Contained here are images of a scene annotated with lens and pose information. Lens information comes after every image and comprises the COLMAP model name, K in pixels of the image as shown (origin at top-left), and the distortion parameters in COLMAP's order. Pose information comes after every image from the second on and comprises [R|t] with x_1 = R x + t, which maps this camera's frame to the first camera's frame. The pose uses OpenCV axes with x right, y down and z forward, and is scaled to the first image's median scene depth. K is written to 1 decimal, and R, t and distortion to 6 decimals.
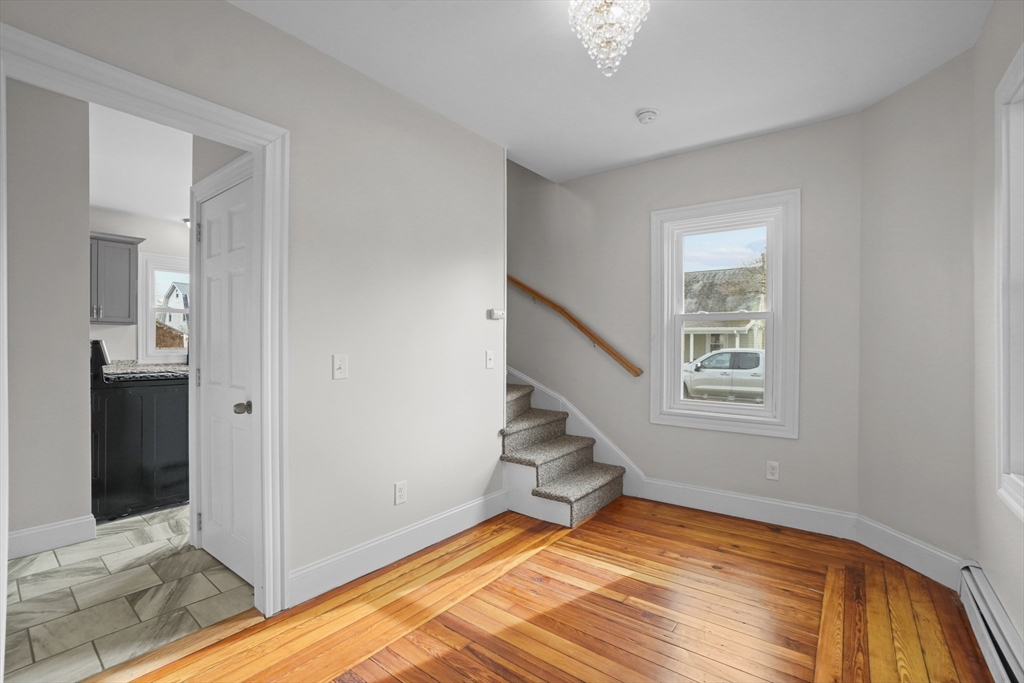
lens RADIAL K [[447.0, 0, 513.5], [0, 447.0, 344.2], [0, 0, 1]] dist [-0.005913, 0.000387]
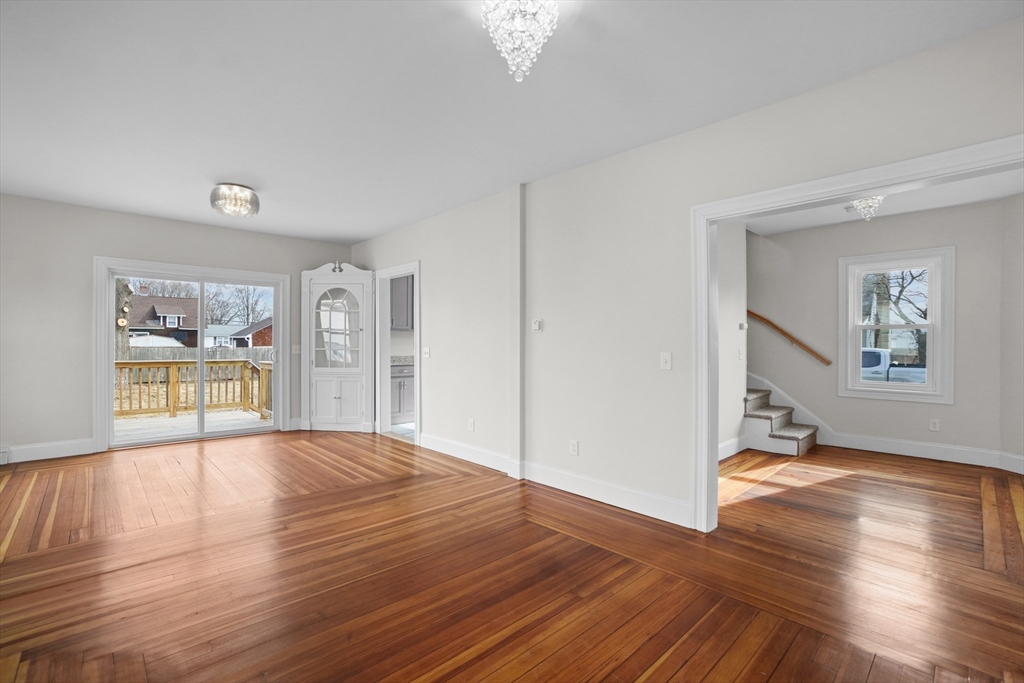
lens RADIAL K [[447.0, 0, 511.5], [0, 447.0, 344.4], [0, 0, 1]] dist [-0.005913, 0.000387]
pose [[0.989950, -0.001999, -0.141402, -0.643323], [0.001594, 0.999994, -0.002978, 0.002199], [0.141407, 0.002723, 0.989948, -0.730400]]
